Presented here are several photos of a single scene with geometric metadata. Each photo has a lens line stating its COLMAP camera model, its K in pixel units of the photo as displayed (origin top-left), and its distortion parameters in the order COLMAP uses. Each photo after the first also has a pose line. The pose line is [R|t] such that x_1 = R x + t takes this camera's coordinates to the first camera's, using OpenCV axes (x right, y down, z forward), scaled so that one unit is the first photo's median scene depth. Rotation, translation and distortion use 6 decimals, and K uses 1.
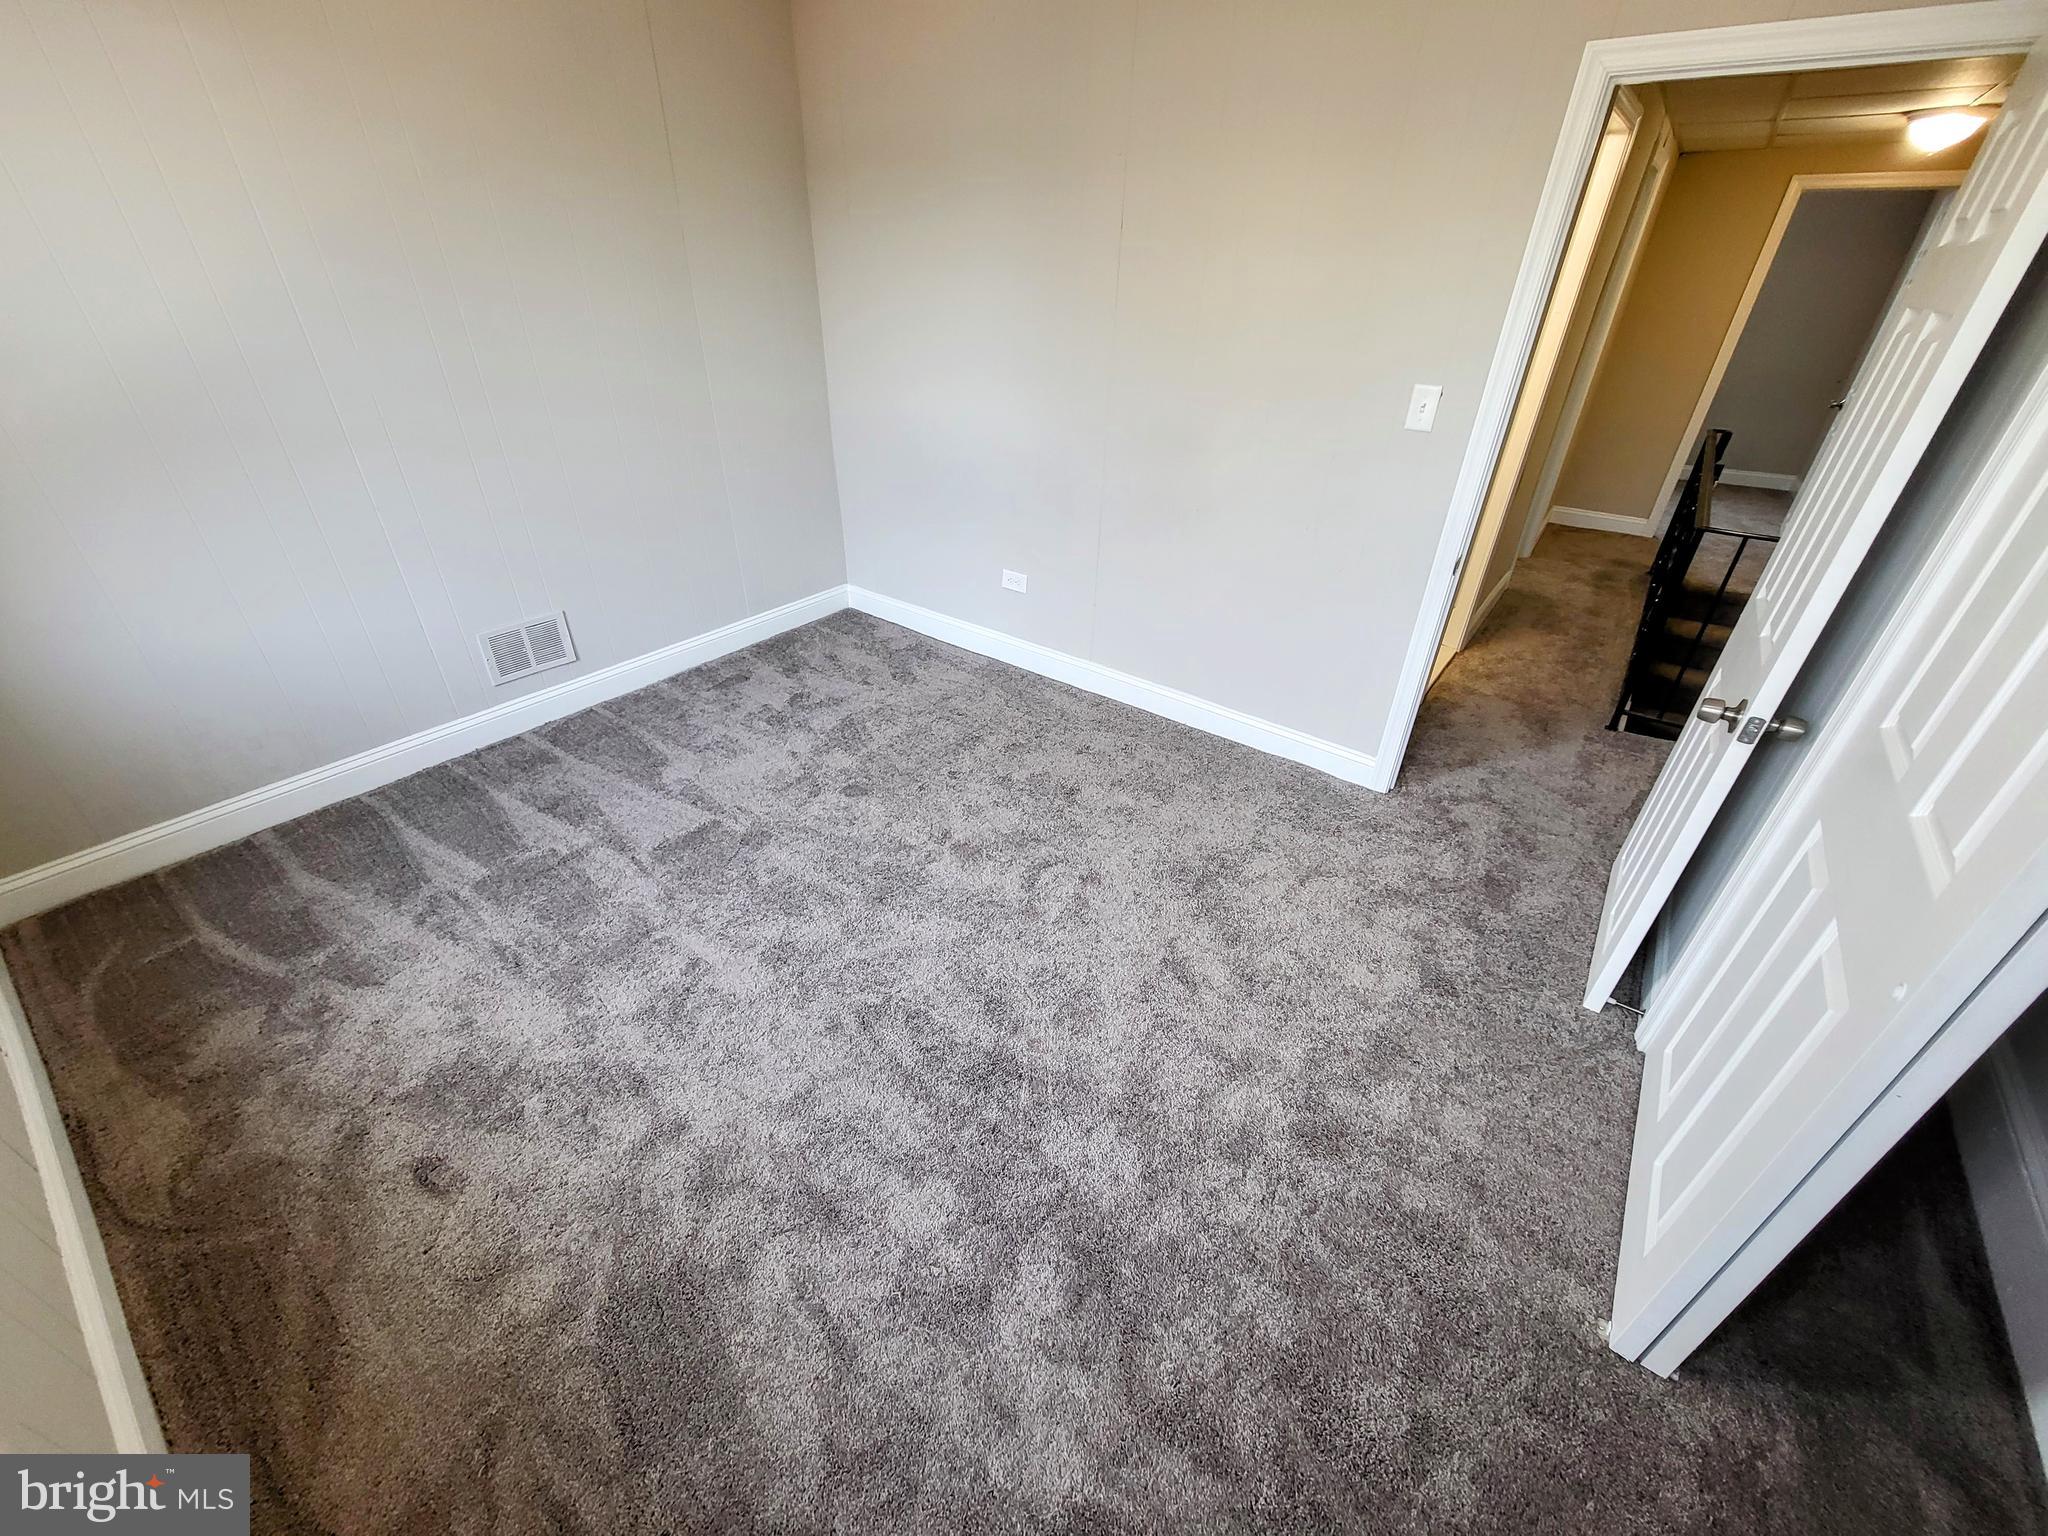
lens RADIAL K [[806.2, 0, 1022.0], [0, 806.2, 769.9], [0, 0, 1]] dist [0.001202, 0.000019]
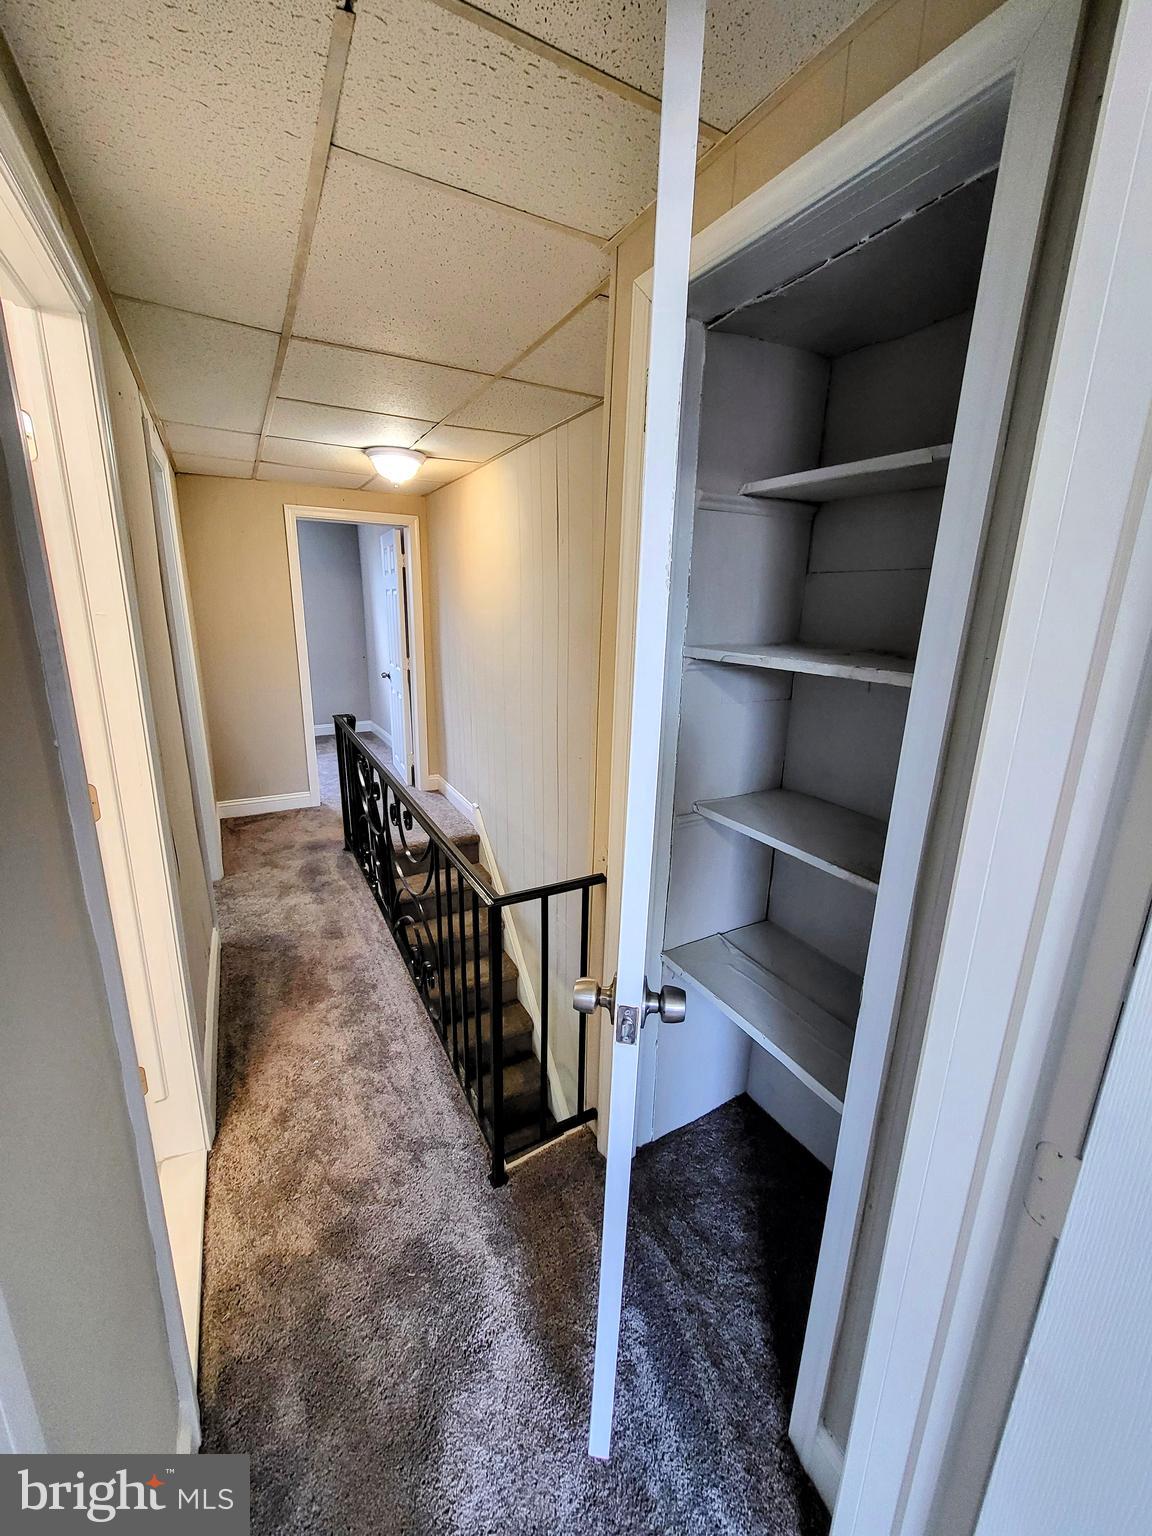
lens RADIAL K [[604.6, 0, 578.9], [0, 604.6, 761.6], [0, 0, 1]] dist [0.001202, 0.000019]
pose [[0.410402, -0.242238, 0.879142, 0.294904], [0.473365, 0.880600, 0.021663, -0.241692], [-0.779420, 0.407265, 0.476067, 0.417144]]
